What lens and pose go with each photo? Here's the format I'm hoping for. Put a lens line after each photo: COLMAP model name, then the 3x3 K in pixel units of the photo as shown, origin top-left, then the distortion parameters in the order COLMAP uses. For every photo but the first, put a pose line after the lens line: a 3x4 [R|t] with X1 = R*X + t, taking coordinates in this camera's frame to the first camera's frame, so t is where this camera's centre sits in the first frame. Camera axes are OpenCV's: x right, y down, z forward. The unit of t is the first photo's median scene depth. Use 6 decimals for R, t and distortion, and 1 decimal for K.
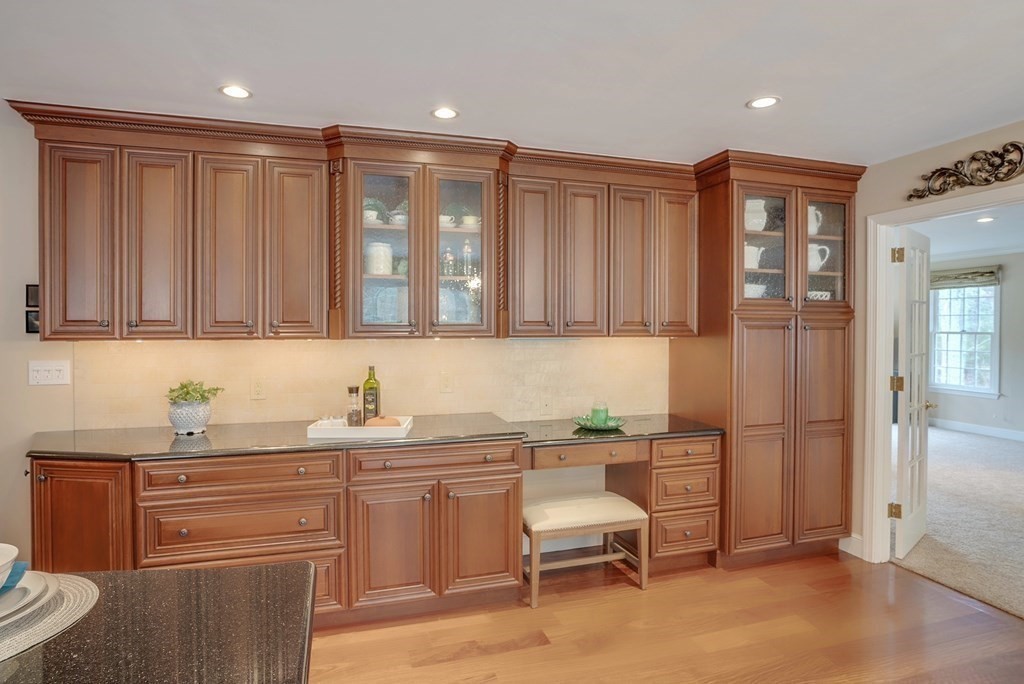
lens RADIAL K [[539.5, 0, 512.0], [0, 539.5, 342.0], [0, 0, 1]] dist [-0.064405, 0.027343]
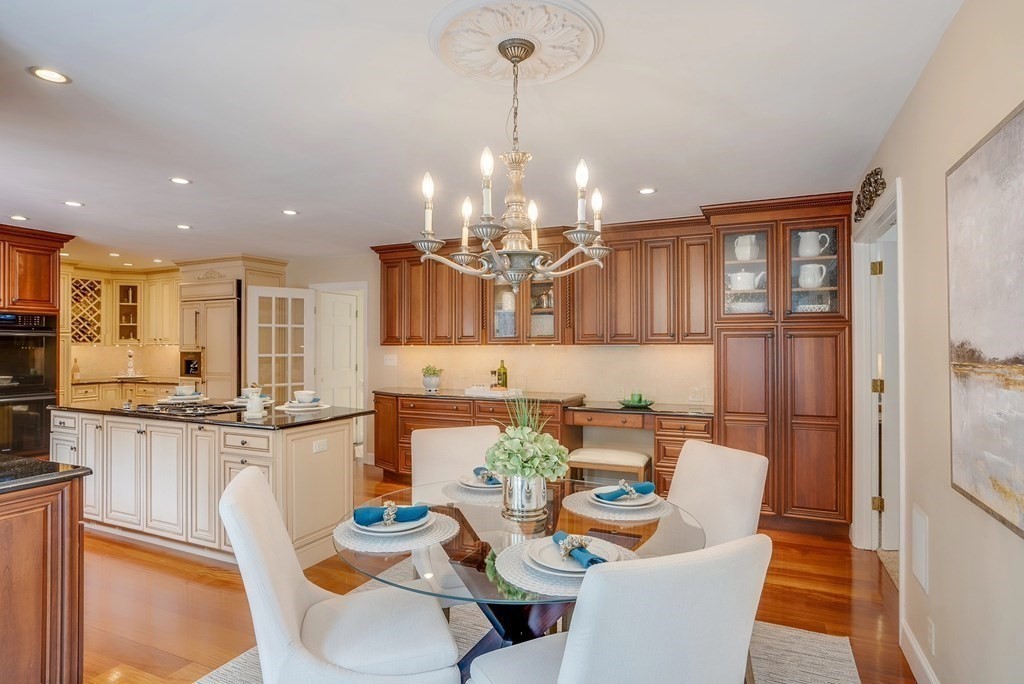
lens RADIAL K [[539.5, 0, 512.0], [0, 539.5, 342.0], [0, 0, 1]] dist [-0.064405, 0.027343]
pose [[0.744979, -0.005277, -0.667067, 0.933007], [-0.010497, 0.999752, -0.019632, 0.018055], [0.667005, 0.021627, 0.744739, -0.332817]]
